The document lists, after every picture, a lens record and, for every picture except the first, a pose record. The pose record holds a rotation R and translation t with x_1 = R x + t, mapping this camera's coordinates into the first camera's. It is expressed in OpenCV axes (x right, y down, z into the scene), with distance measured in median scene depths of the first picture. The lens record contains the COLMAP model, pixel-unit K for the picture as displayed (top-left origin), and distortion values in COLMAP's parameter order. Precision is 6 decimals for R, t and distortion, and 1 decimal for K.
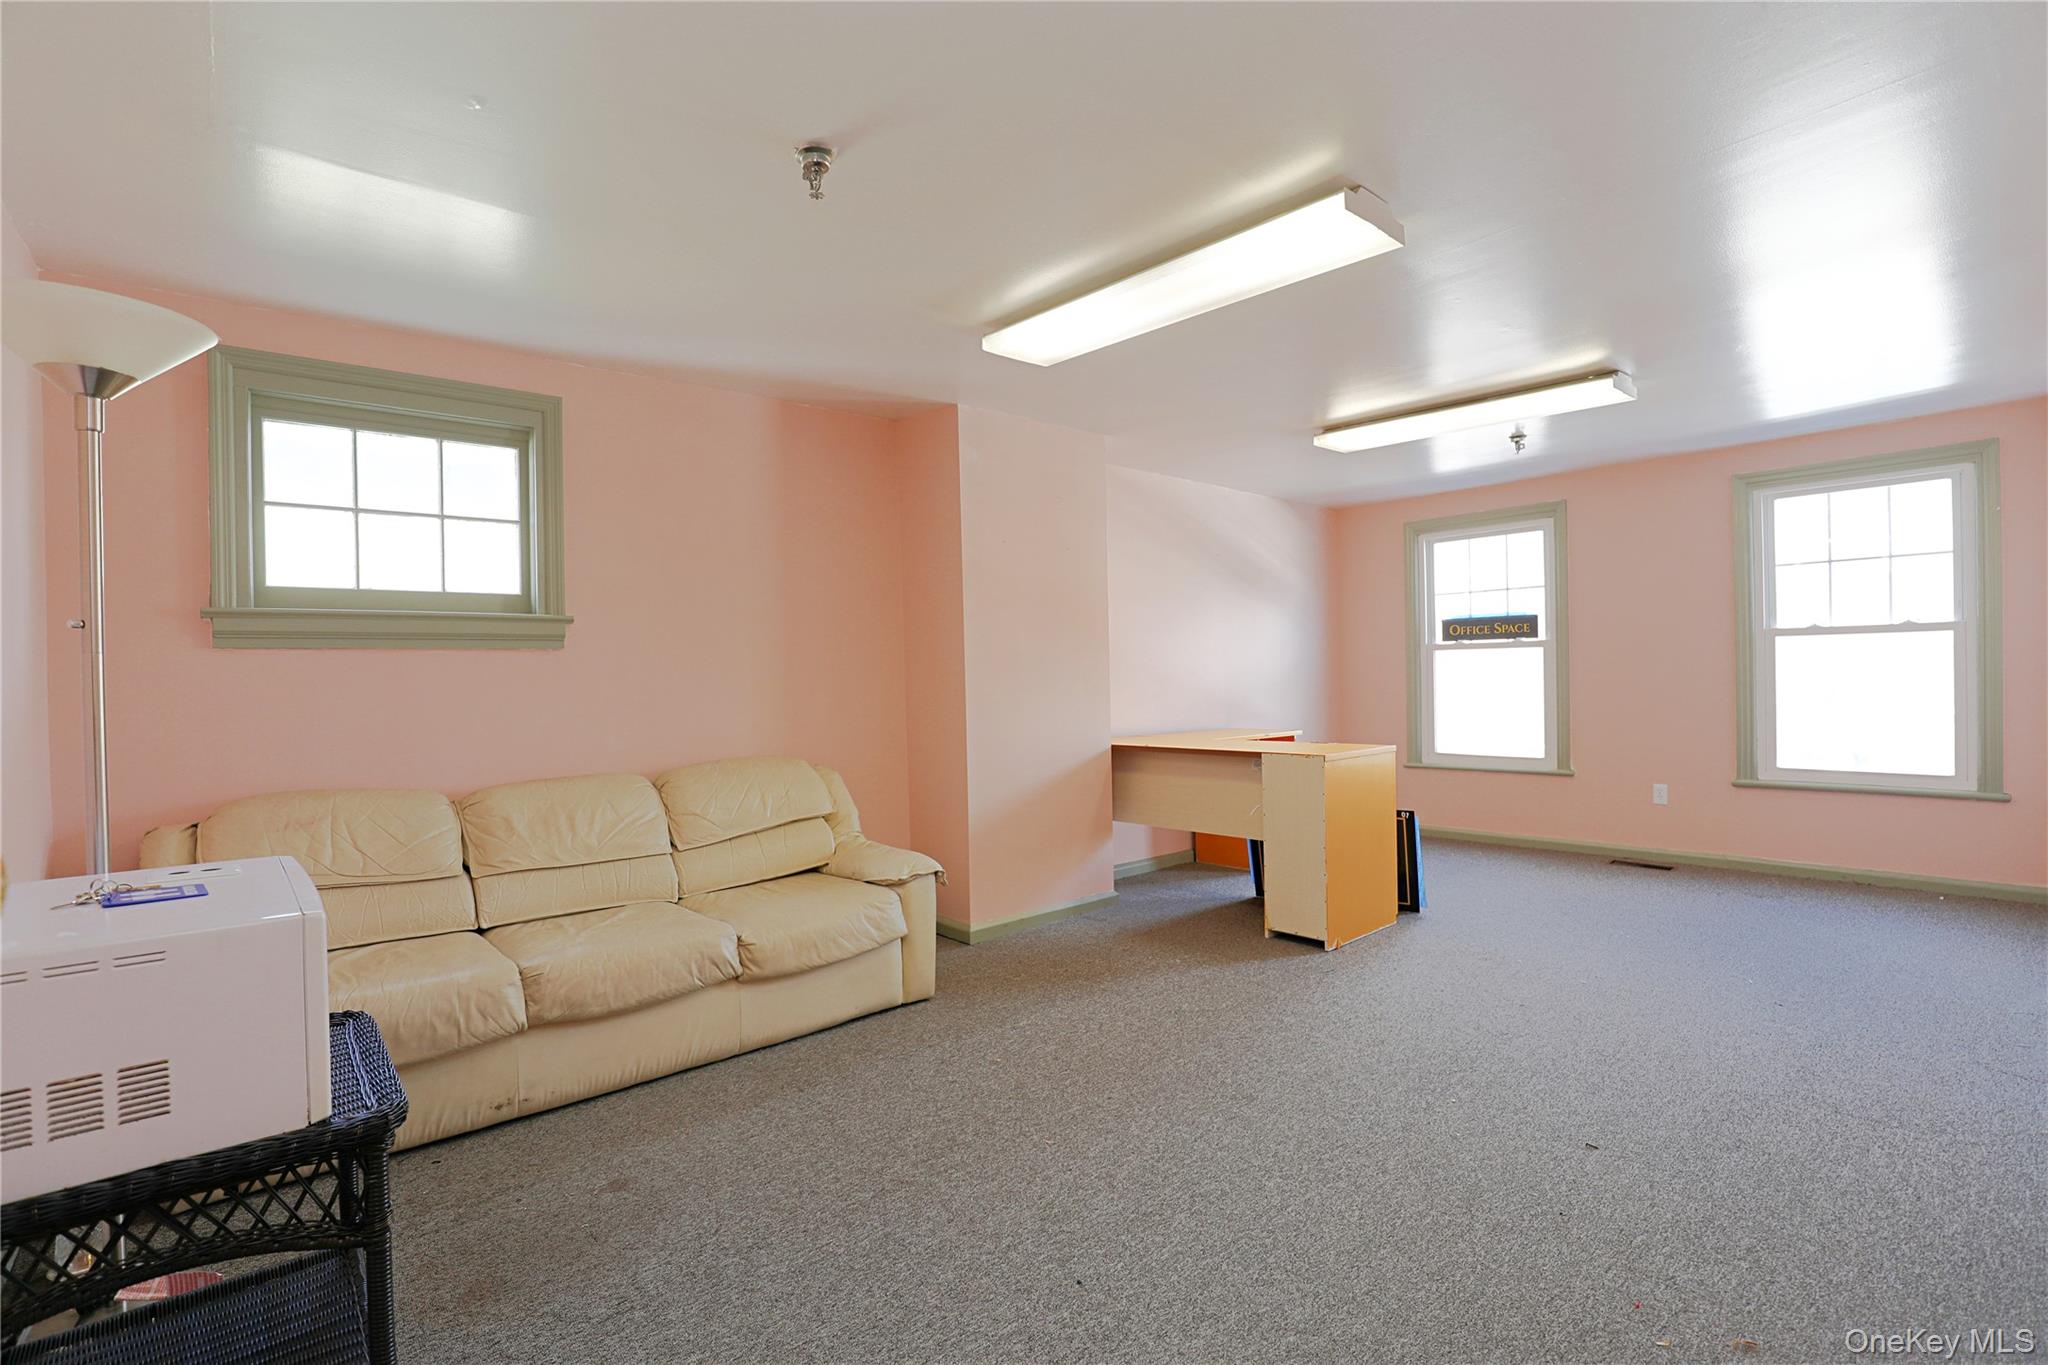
lens RADIAL K [[934.1, 0, 1018.5], [0, 934.1, 678.4], [0, 0, 1]] dist [-0.029761, 0.002799]
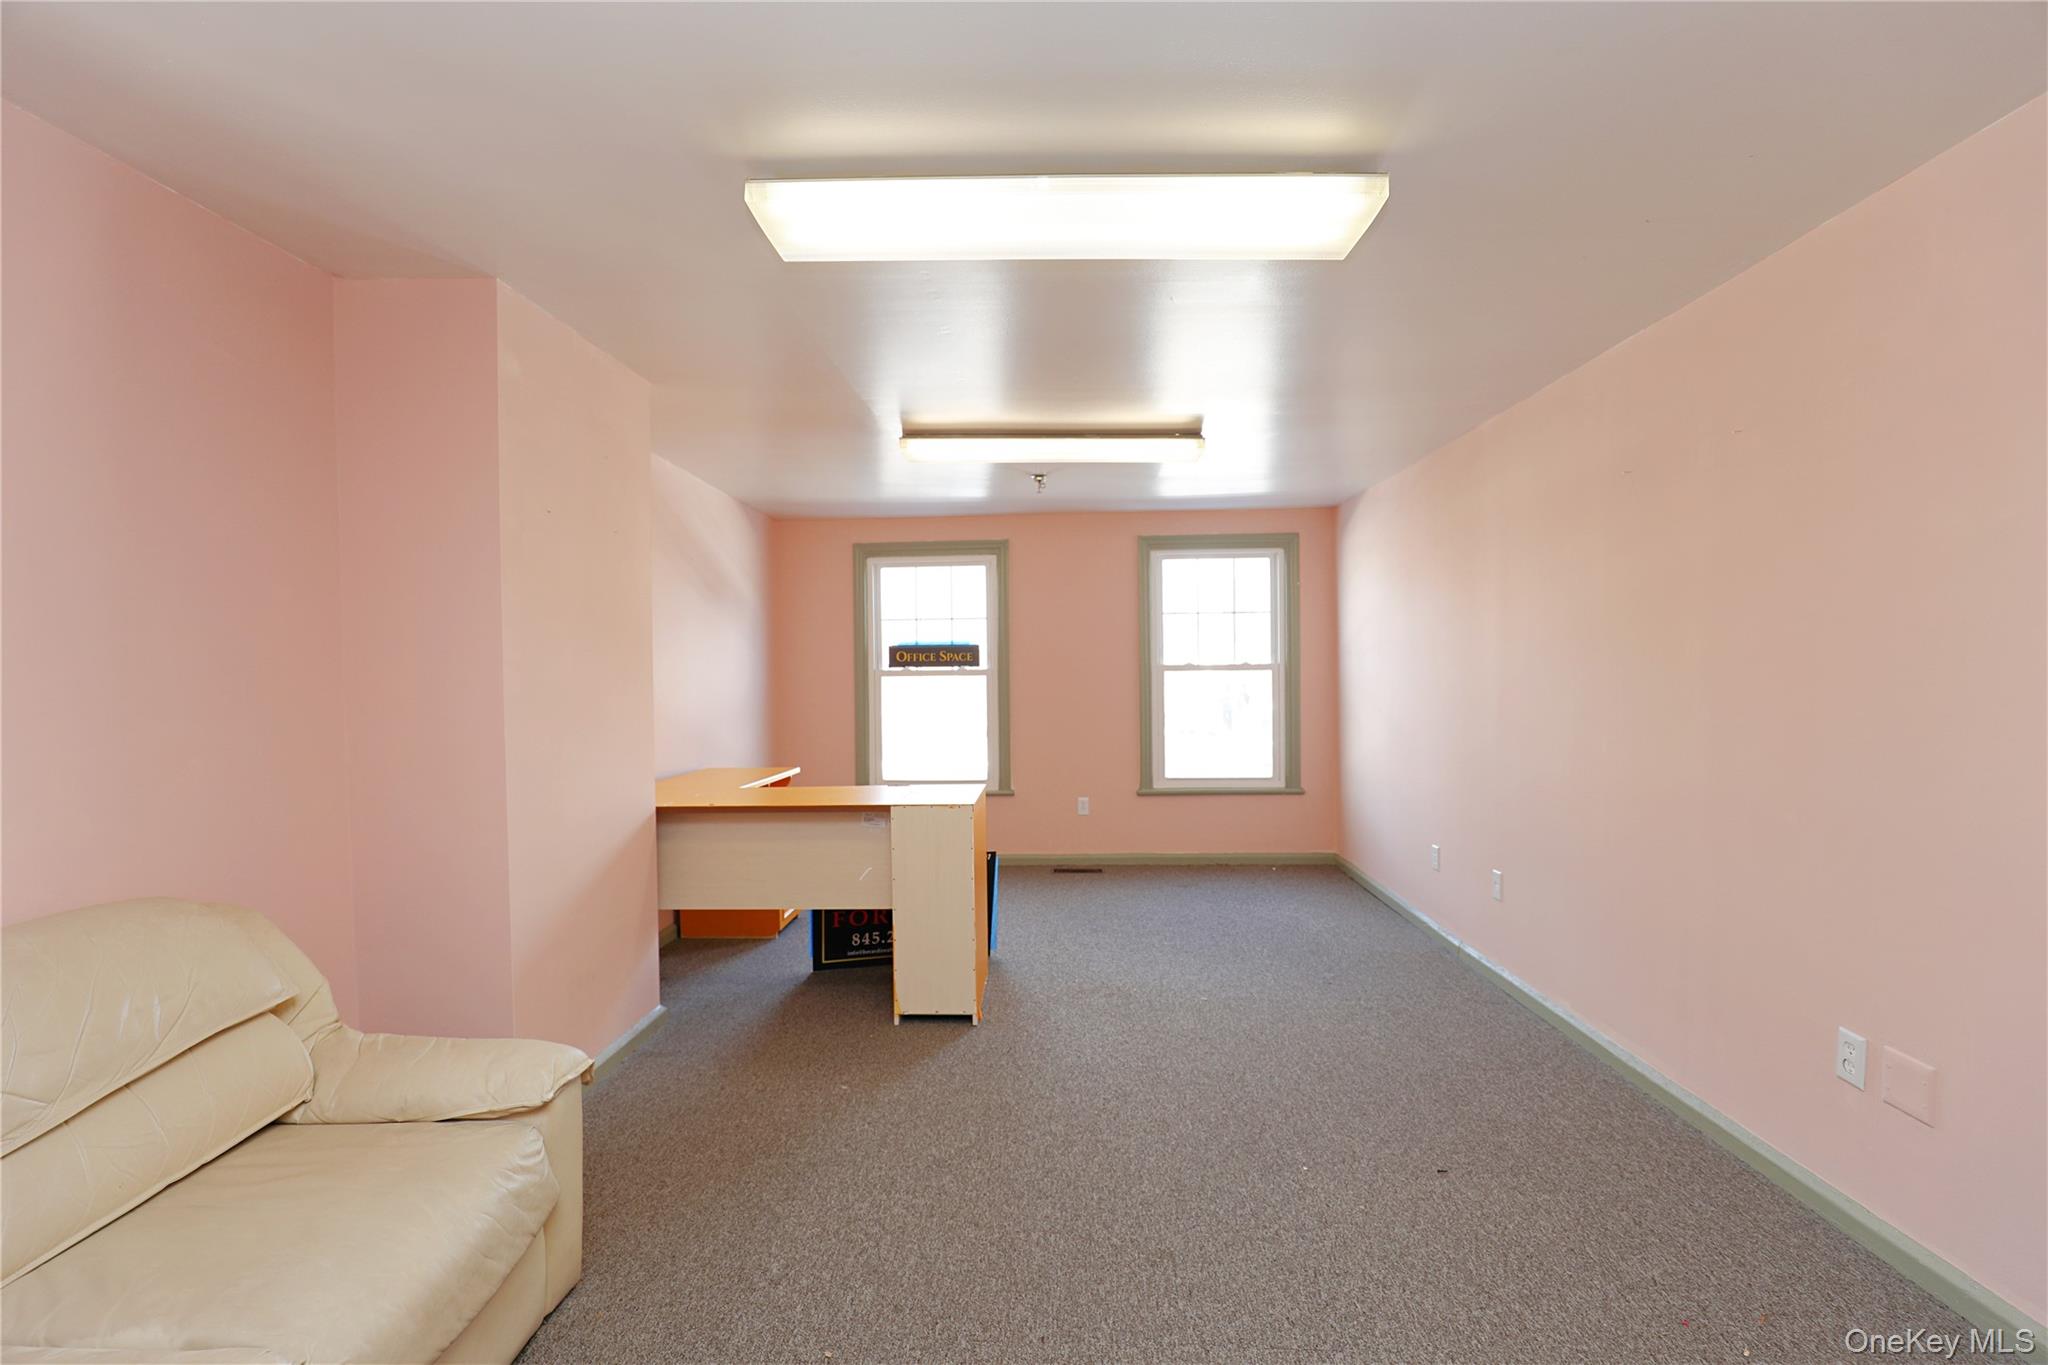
lens RADIAL K [[934.1, 0, 1010.7], [0, 934.1, 690.5], [0, 0, 1]] dist [-0.029761, 0.002799]
pose [[0.696302, 0.001304, 0.717748, -0.297003], [-0.000922, 0.999999, -0.000923, -0.025813], [-0.717748, -0.000019, 0.696302, 0.380527]]
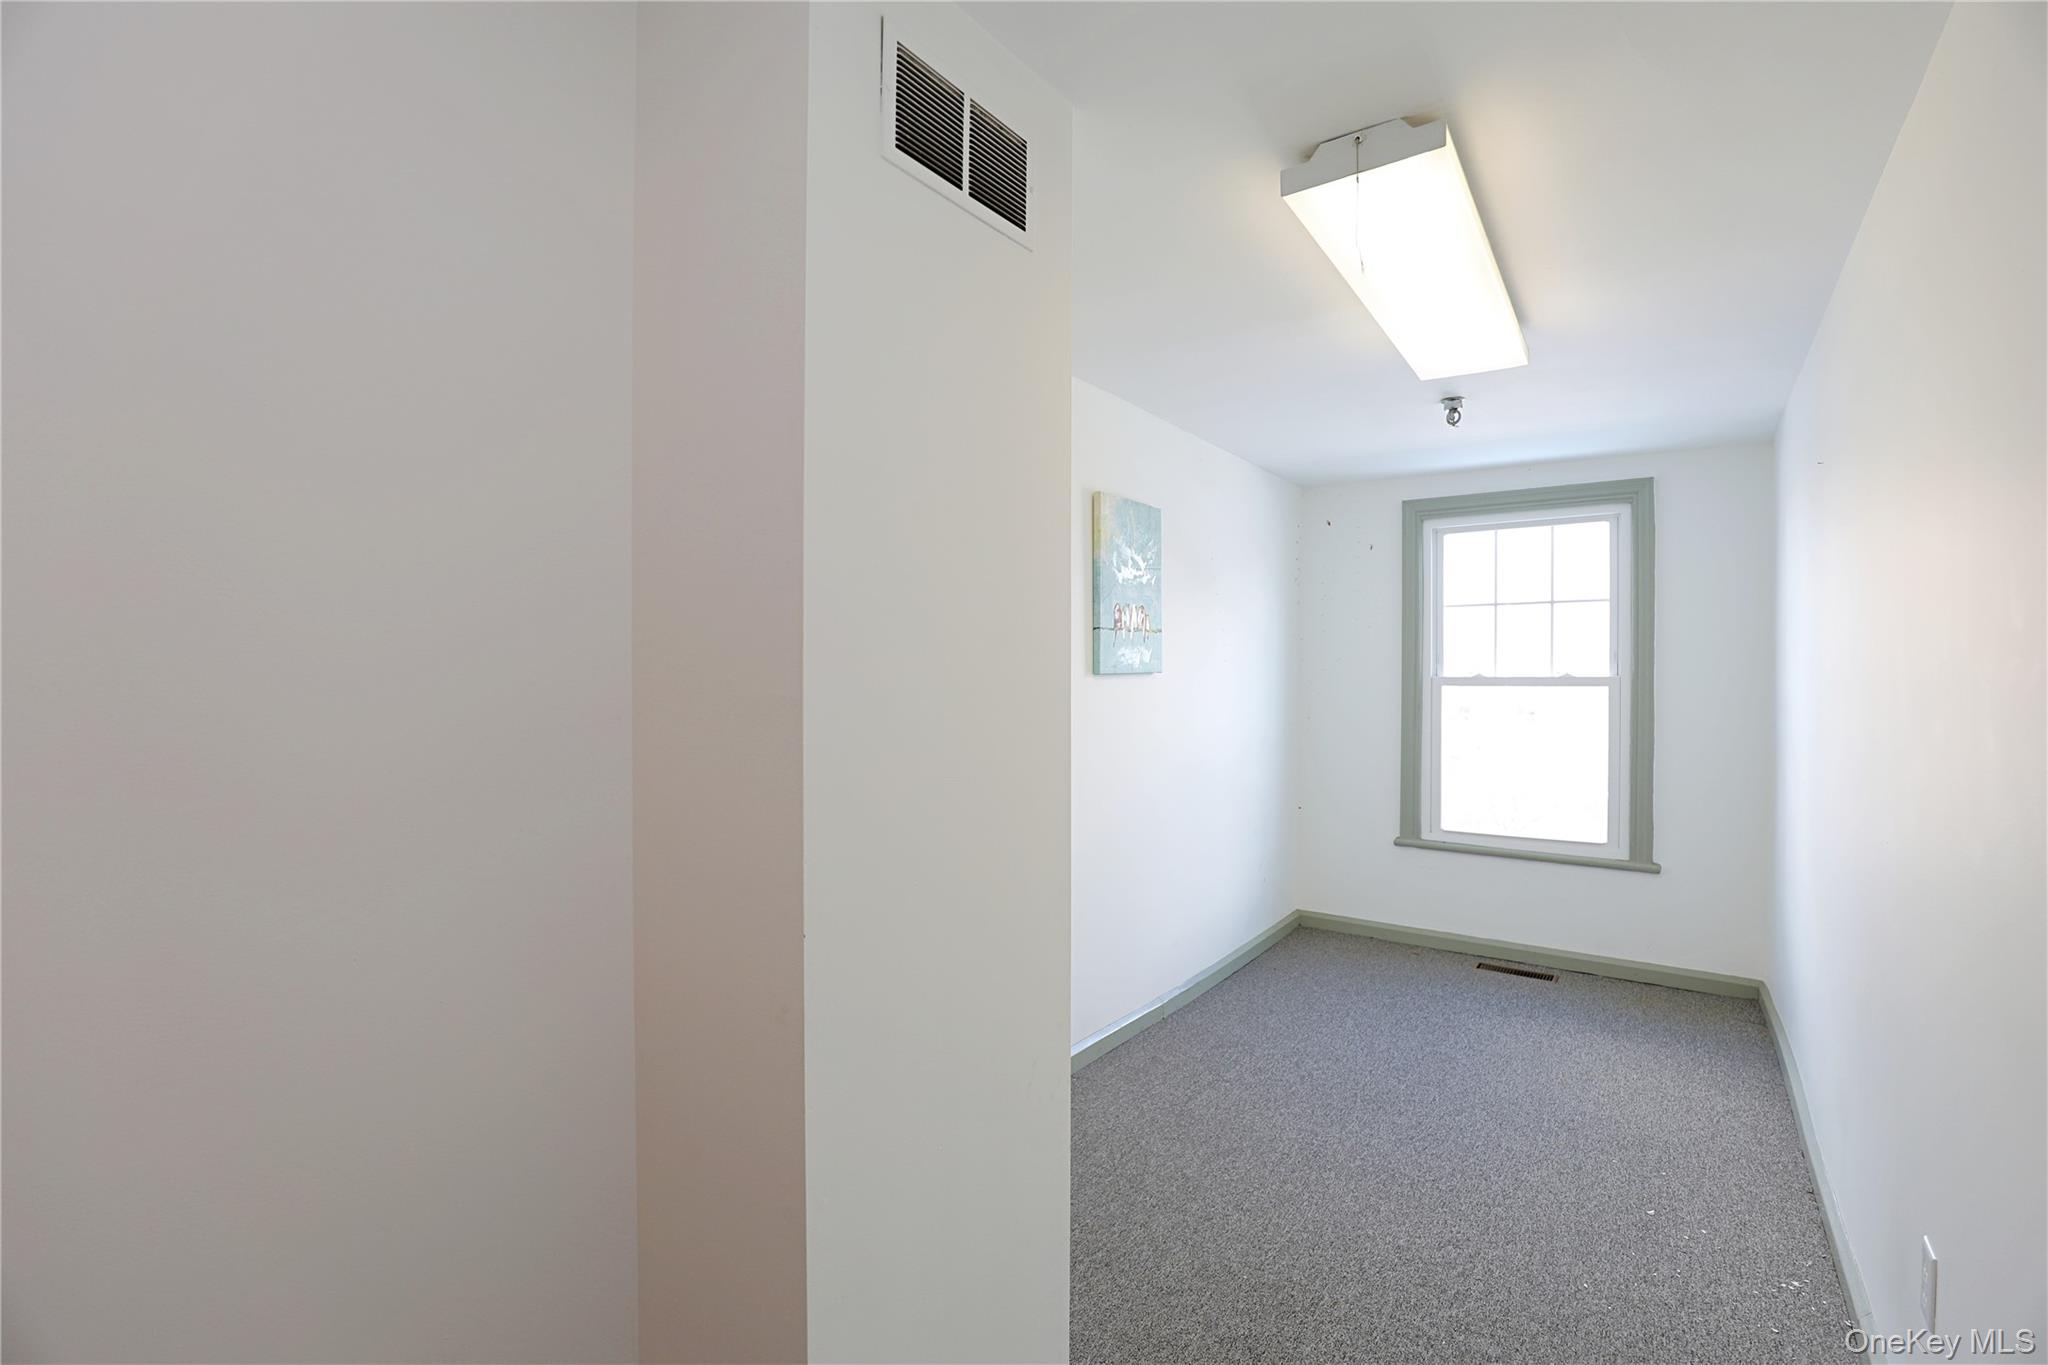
lens RADIAL K [[934.1, 0, 1016.8], [0, 934.1, 678.9], [0, 0, 1]] dist [-0.029761, 0.002799]
pose [[0.971870, 0.006215, 0.235434, 0.273144], [-0.008762, 0.999914, 0.009772, -0.079145], [-0.235353, -0.011560, 0.971841, 0.279447]]
